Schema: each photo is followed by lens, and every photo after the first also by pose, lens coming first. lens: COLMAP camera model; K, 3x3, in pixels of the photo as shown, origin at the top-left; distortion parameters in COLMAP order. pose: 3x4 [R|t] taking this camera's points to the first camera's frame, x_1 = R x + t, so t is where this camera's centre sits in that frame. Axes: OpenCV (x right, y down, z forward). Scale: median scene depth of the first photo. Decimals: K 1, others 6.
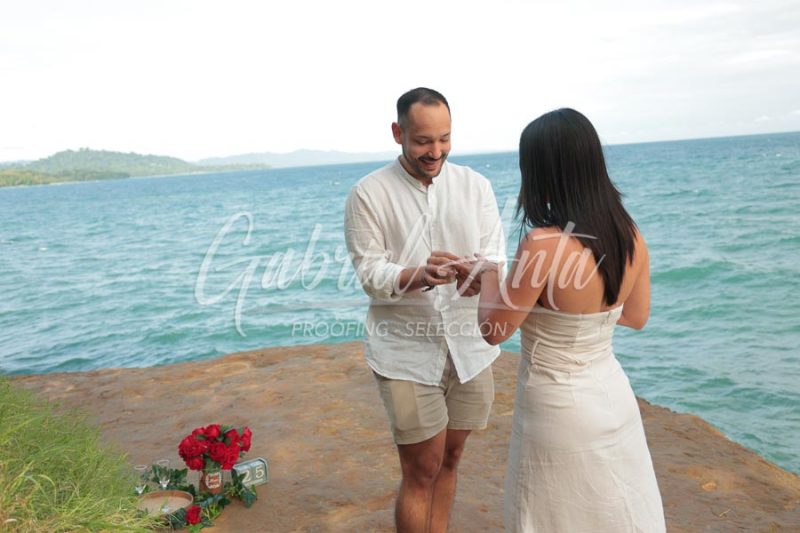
lens RADIAL K [[828.0, 0, 419.8], [0, 828.0, 266.0], [0, 0, 1]] dist [0.015140, 0.004520]
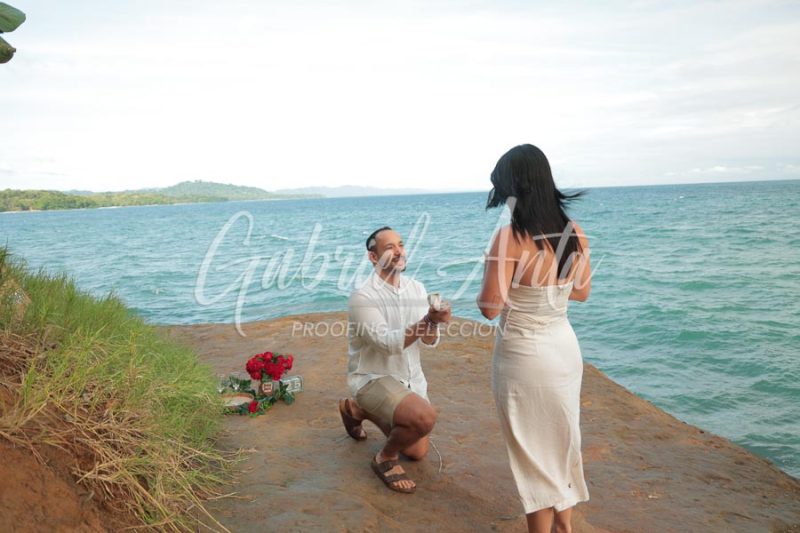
lens RADIAL K [[589.3, 0, 417.1], [0, 589.3, 265.6], [0, 0, 1]] dist [-0.000691, -0.000335]
pose [[0.999150, 0.031562, -0.026519, 0.052919], [-0.031853, 0.999436, -0.010624, 0.029923], [0.026169, 0.011459, 0.999592, -0.101598]]
